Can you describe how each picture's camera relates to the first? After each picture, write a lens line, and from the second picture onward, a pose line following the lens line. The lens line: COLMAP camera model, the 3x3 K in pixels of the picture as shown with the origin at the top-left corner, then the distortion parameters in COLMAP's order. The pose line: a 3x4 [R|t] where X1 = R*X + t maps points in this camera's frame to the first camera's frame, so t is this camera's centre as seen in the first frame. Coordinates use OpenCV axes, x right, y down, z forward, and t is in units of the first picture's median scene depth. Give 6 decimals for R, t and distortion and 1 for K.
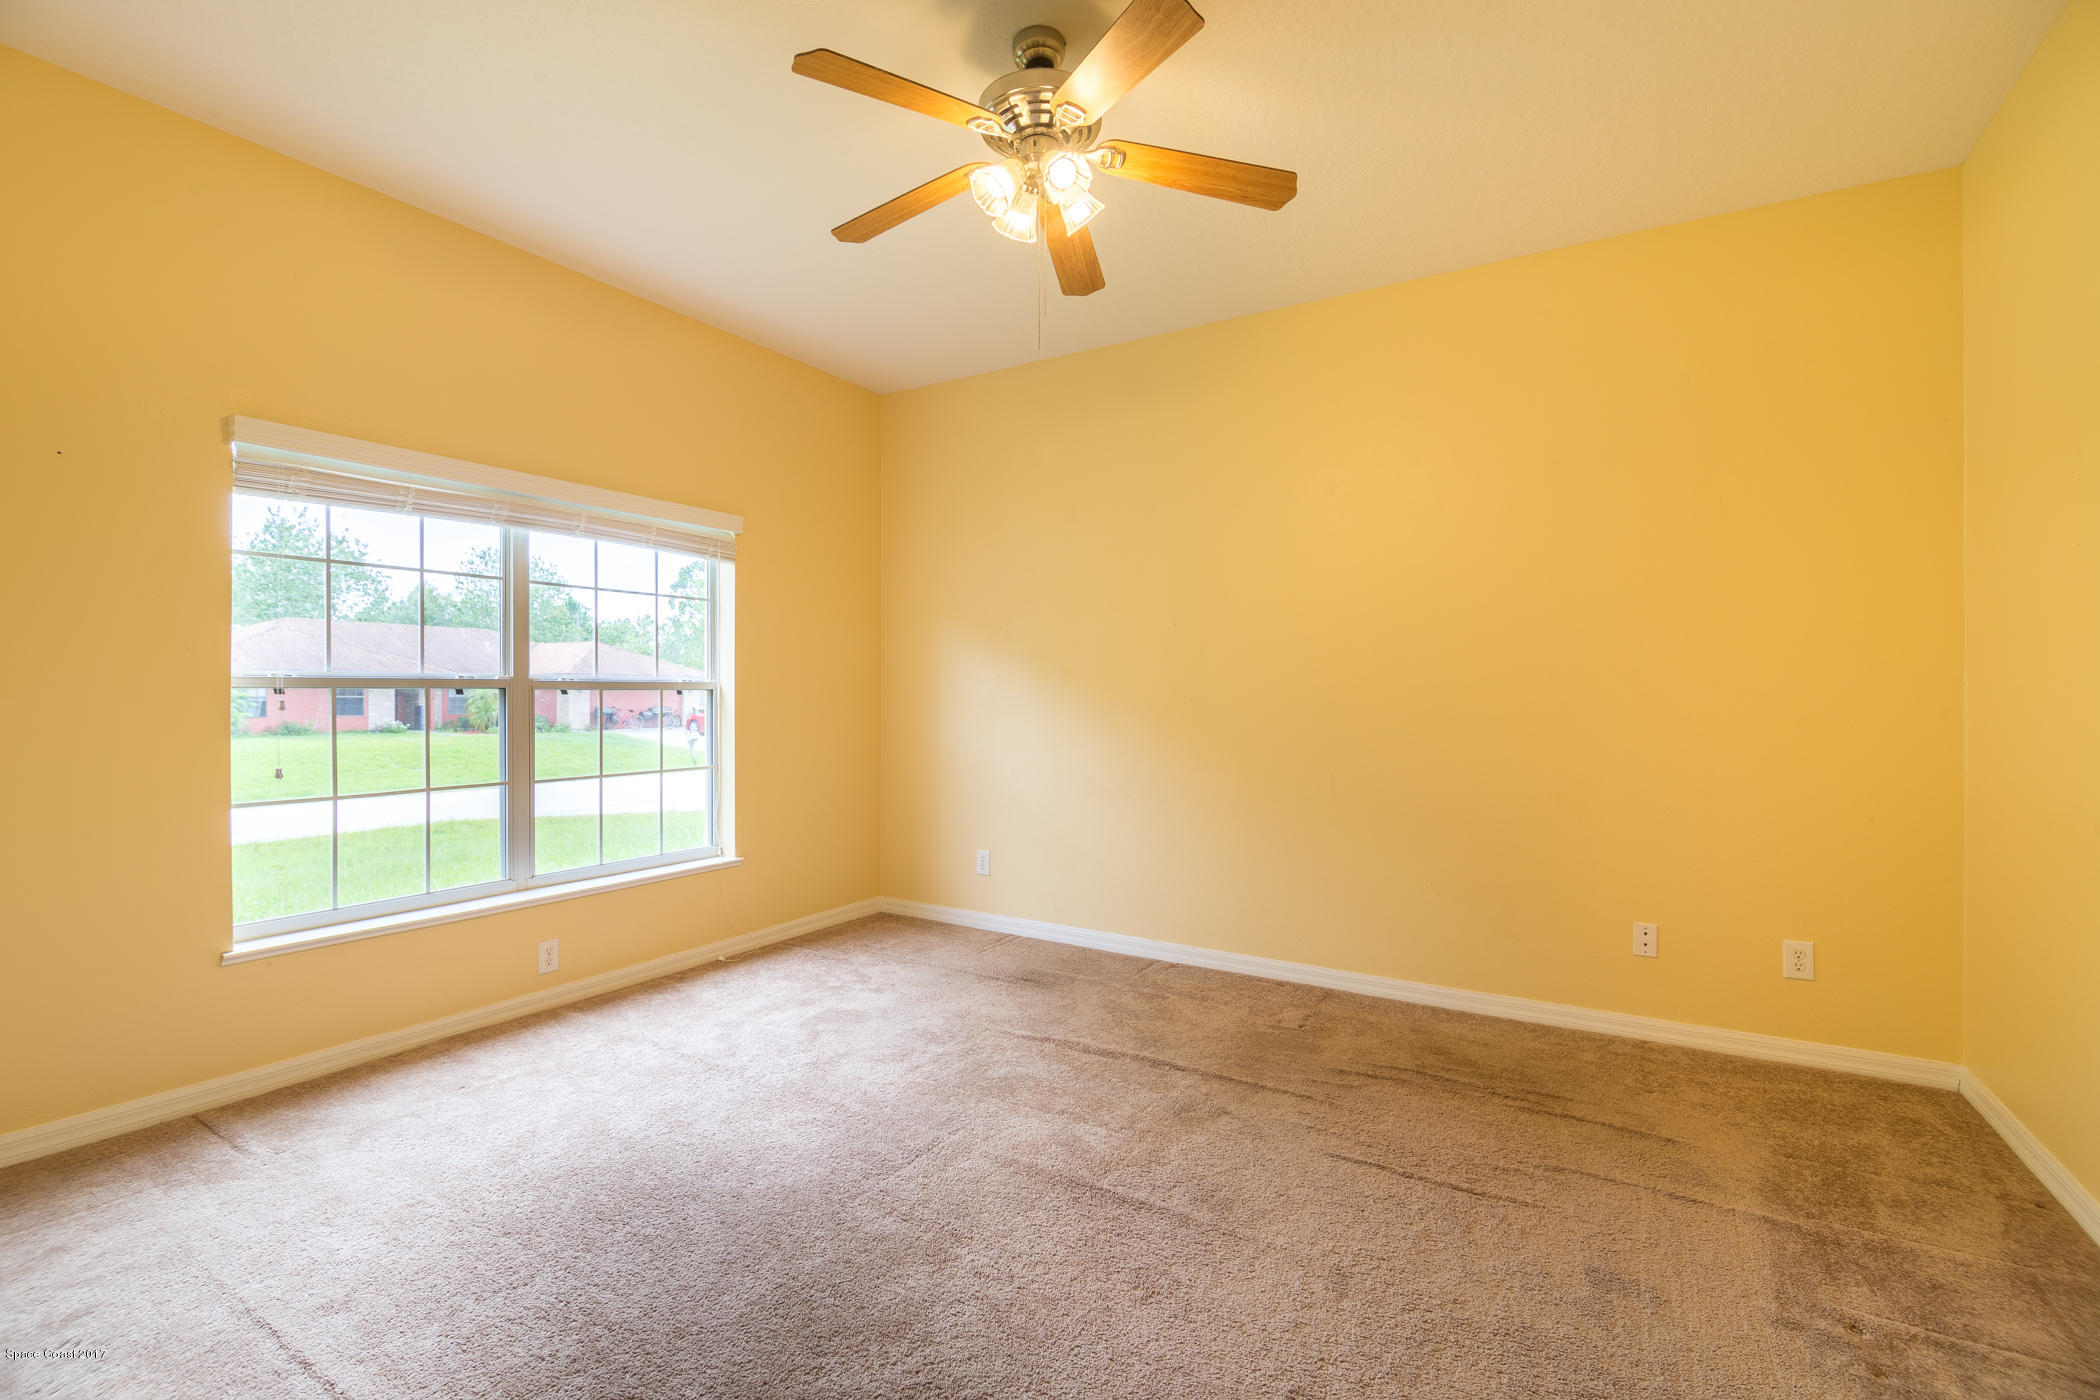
lens RADIAL K [[918.1, 0, 1037.7], [0, 918.1, 695.5], [0, 0, 1]] dist [-0.011493, -0.000292]
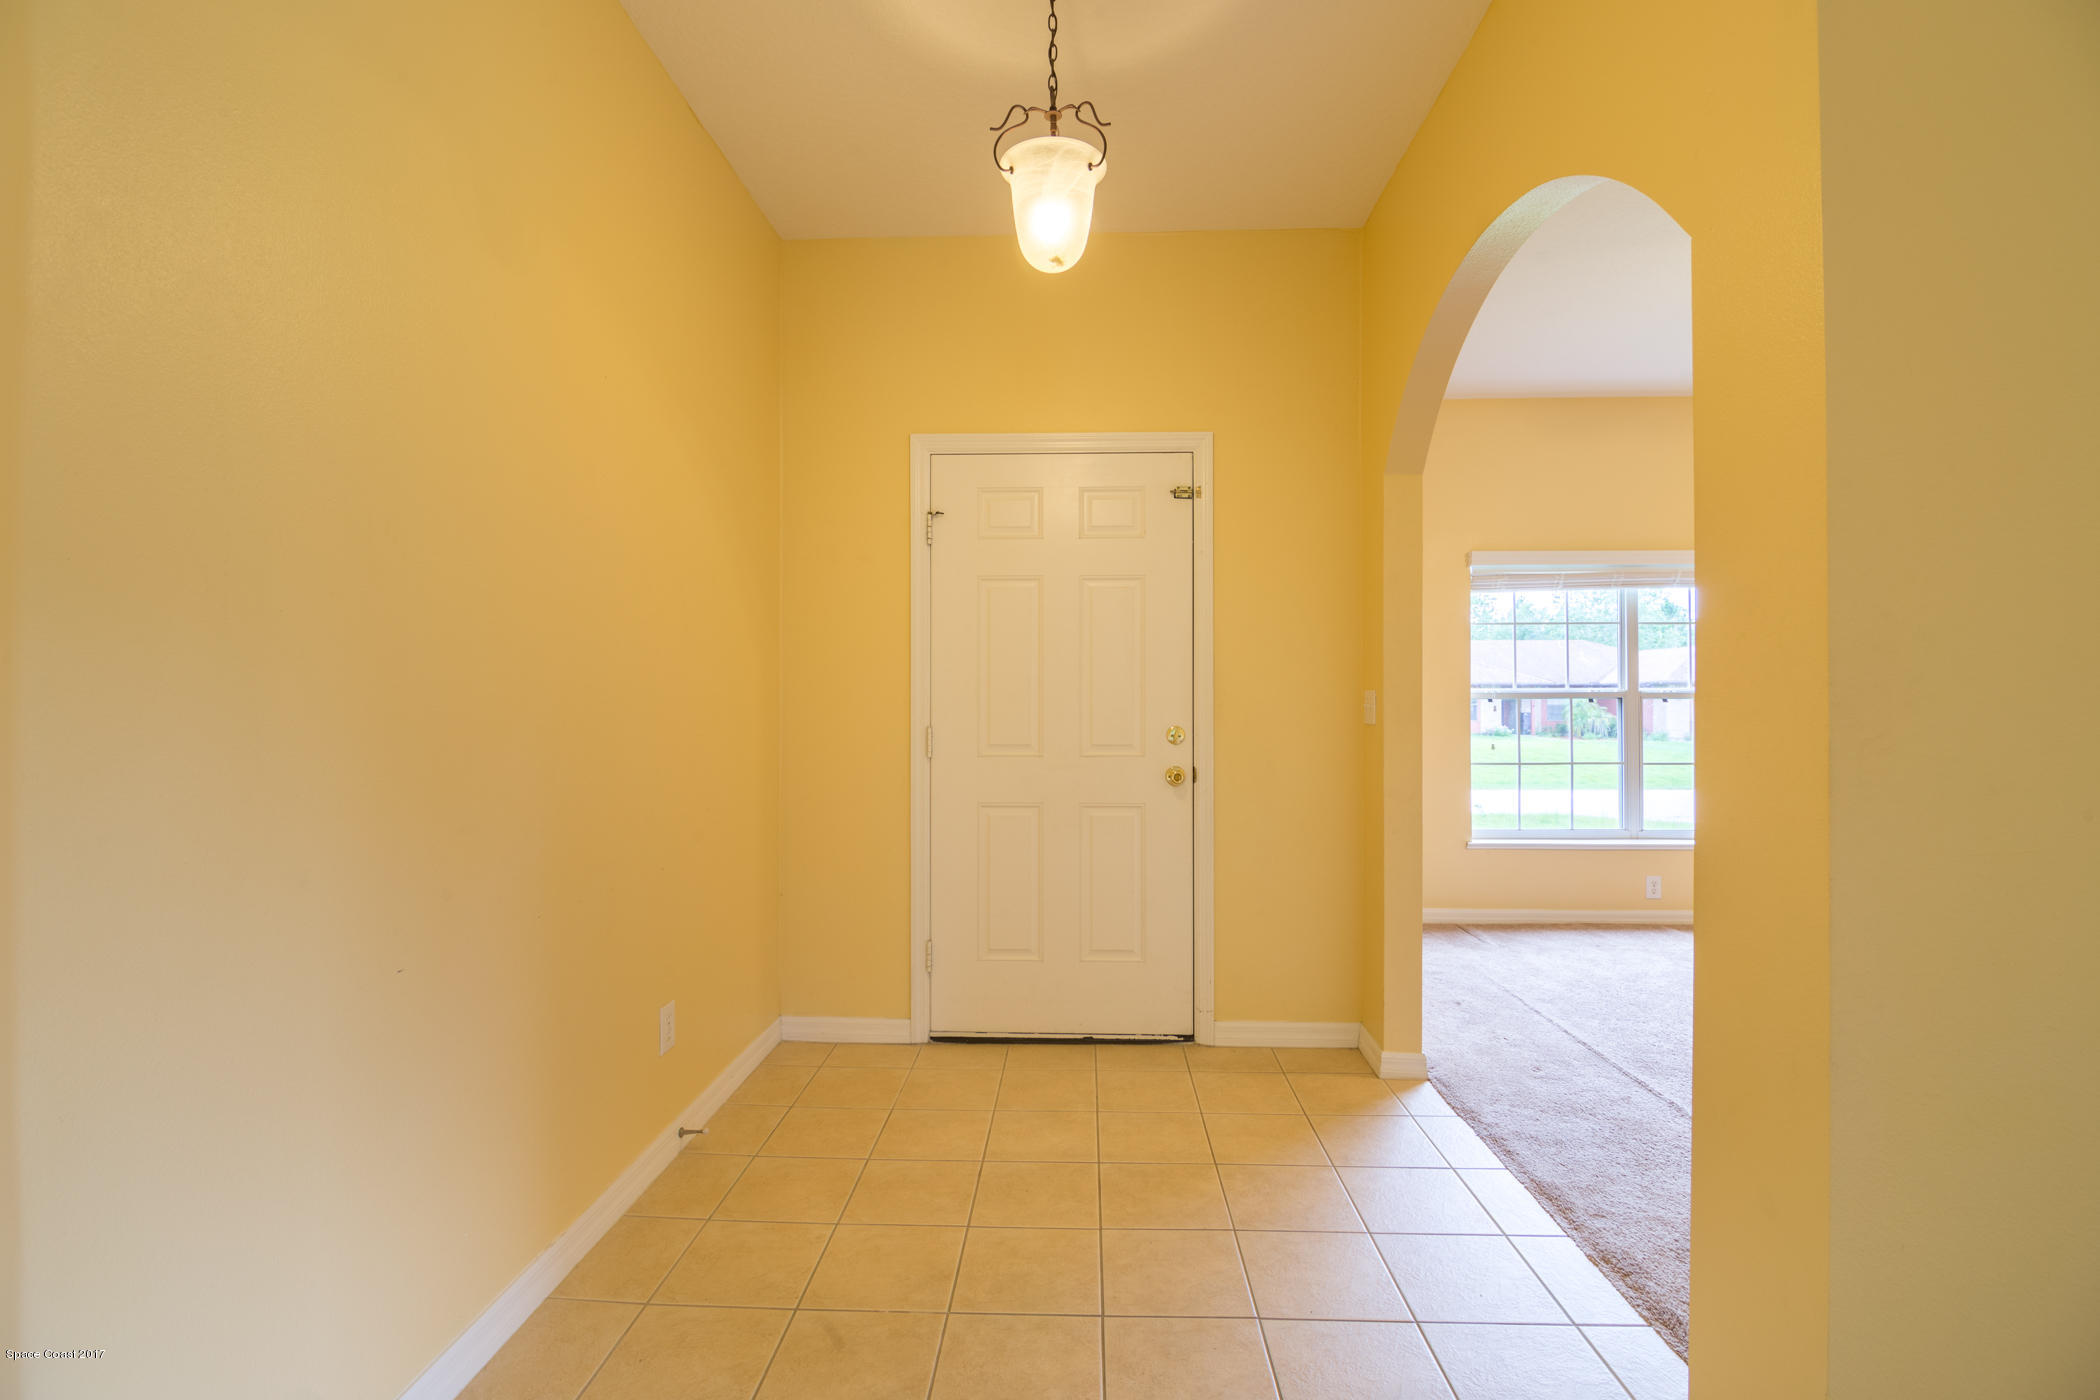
lens RADIAL K [[918.1, 0, 1038.0], [0, 918.1, 698.2], [0, 0, 1]] dist [-0.011493, -0.000292]
pose [[0.475021, -0.006605, -0.879950, 0.257304], [0.001475, 0.999976, -0.006710, 0.000813], [0.879973, 0.001889, 0.475019, -0.509874]]
